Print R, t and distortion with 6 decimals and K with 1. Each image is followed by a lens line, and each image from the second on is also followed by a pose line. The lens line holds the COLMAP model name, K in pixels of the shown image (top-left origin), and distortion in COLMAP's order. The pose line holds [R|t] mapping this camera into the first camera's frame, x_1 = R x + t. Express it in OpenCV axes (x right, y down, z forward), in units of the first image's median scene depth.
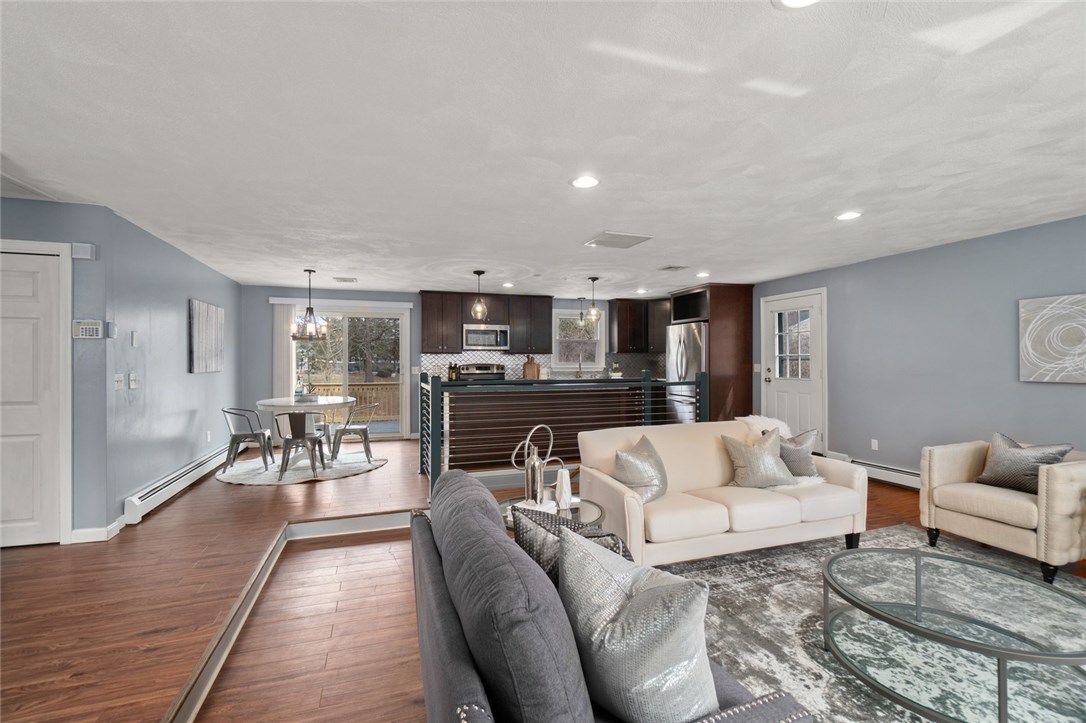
lens RADIAL K [[476.3, 0, 551.3], [0, 476.3, 360.6], [0, 0, 1]] dist [-0.002331, -0.001266]
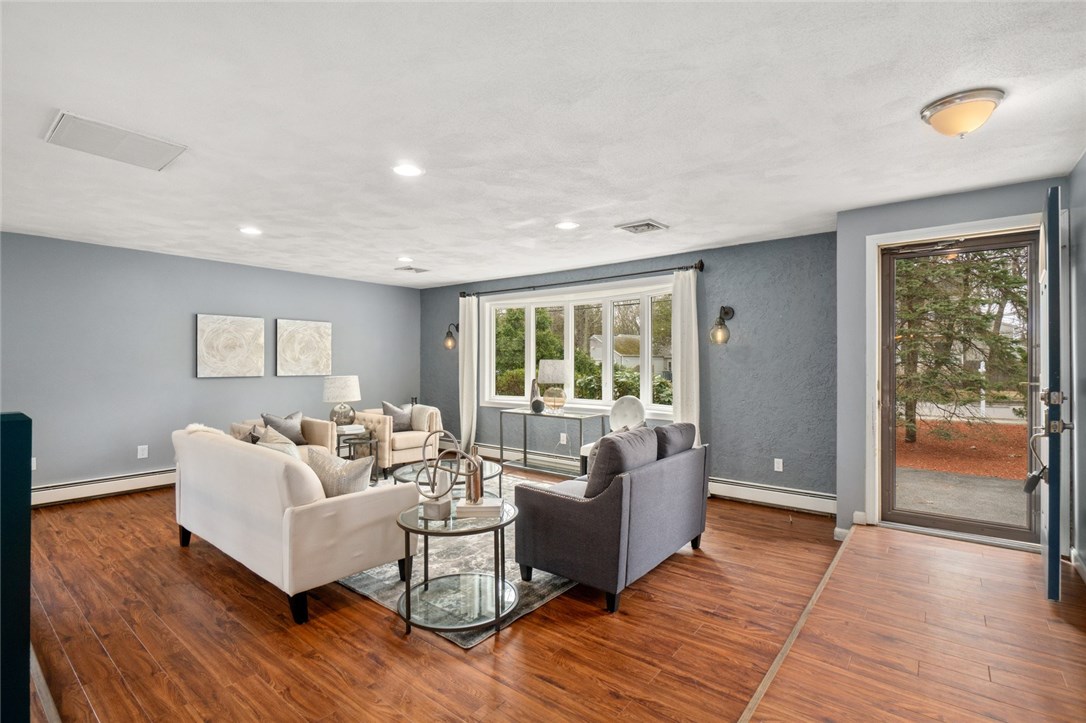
lens RADIAL K [[507.3, 0, 543.3], [0, 507.3, 352.6], [0, 0, 1]] dist [-0.004968, -0.002442]
pose [[-0.522371, 0.022758, 0.852414, -0.383235], [0.000747, 0.999656, -0.026231, 0.006448], [-0.852718, -0.013066, -0.522208, 0.552123]]
